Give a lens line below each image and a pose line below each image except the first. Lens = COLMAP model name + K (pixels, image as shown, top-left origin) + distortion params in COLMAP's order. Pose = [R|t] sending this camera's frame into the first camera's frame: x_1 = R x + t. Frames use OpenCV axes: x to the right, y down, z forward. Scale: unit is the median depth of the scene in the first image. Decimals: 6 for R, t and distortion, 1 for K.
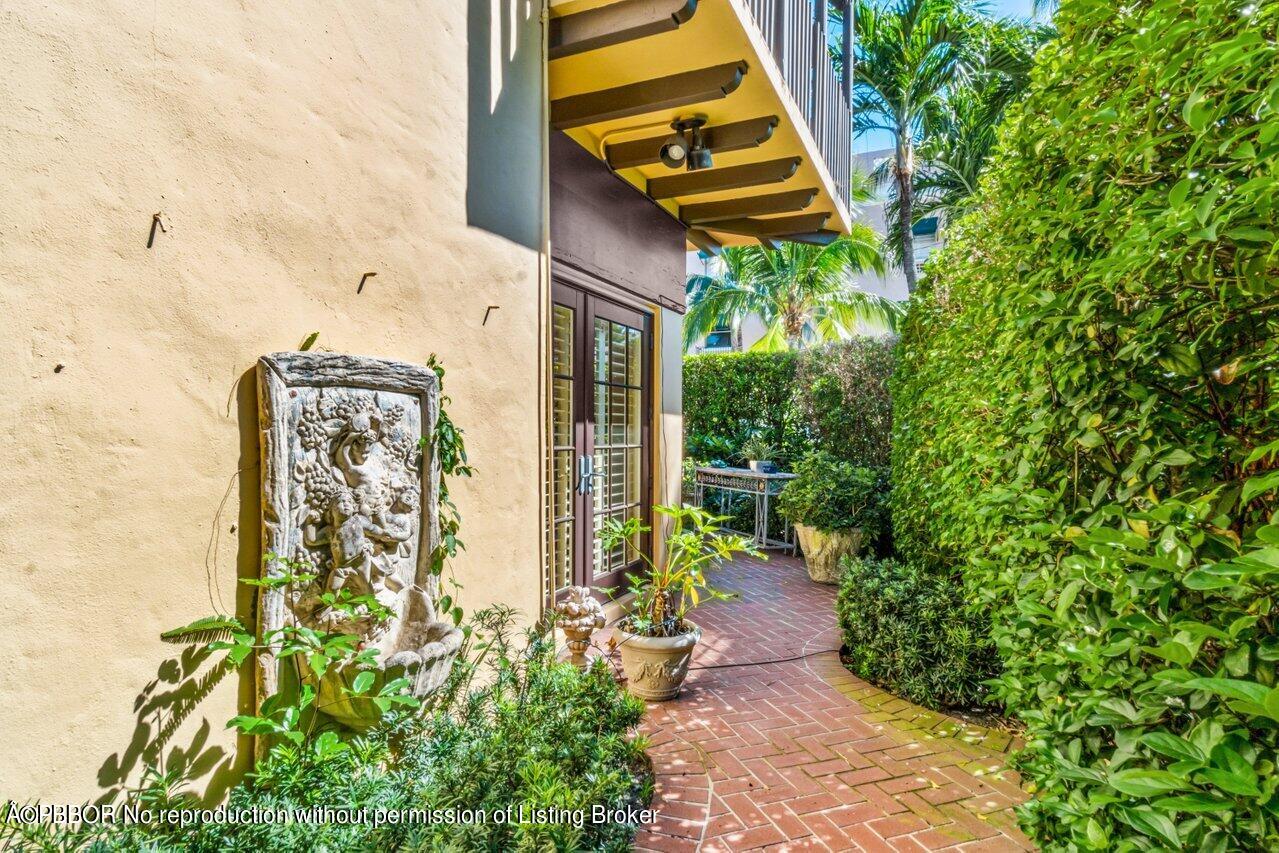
lens RADIAL K [[695.0, 0, 641.7], [0, 695.0, 407.2], [0, 0, 1]] dist [-0.002820, -0.000677]
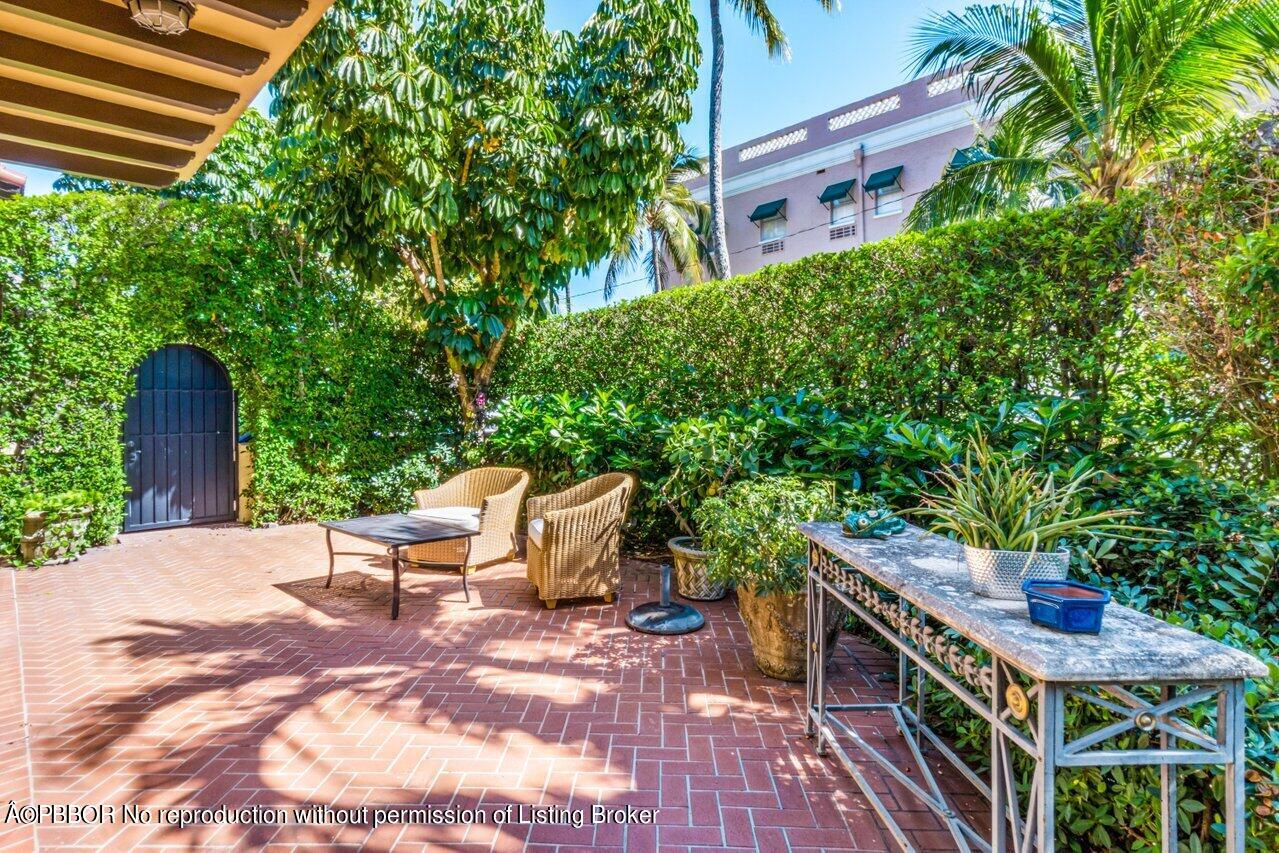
lens RADIAL K [[695.0, 0, 641.7], [0, 695.0, 407.2], [0, 0, 1]] dist [-0.002820, -0.000677]
pose [[0.930868, -0.033421, -0.363824, 0.091339], [0.046246, 0.998576, 0.026595, 0.011758], [0.362417, -0.041582, 0.931088, 0.479048]]
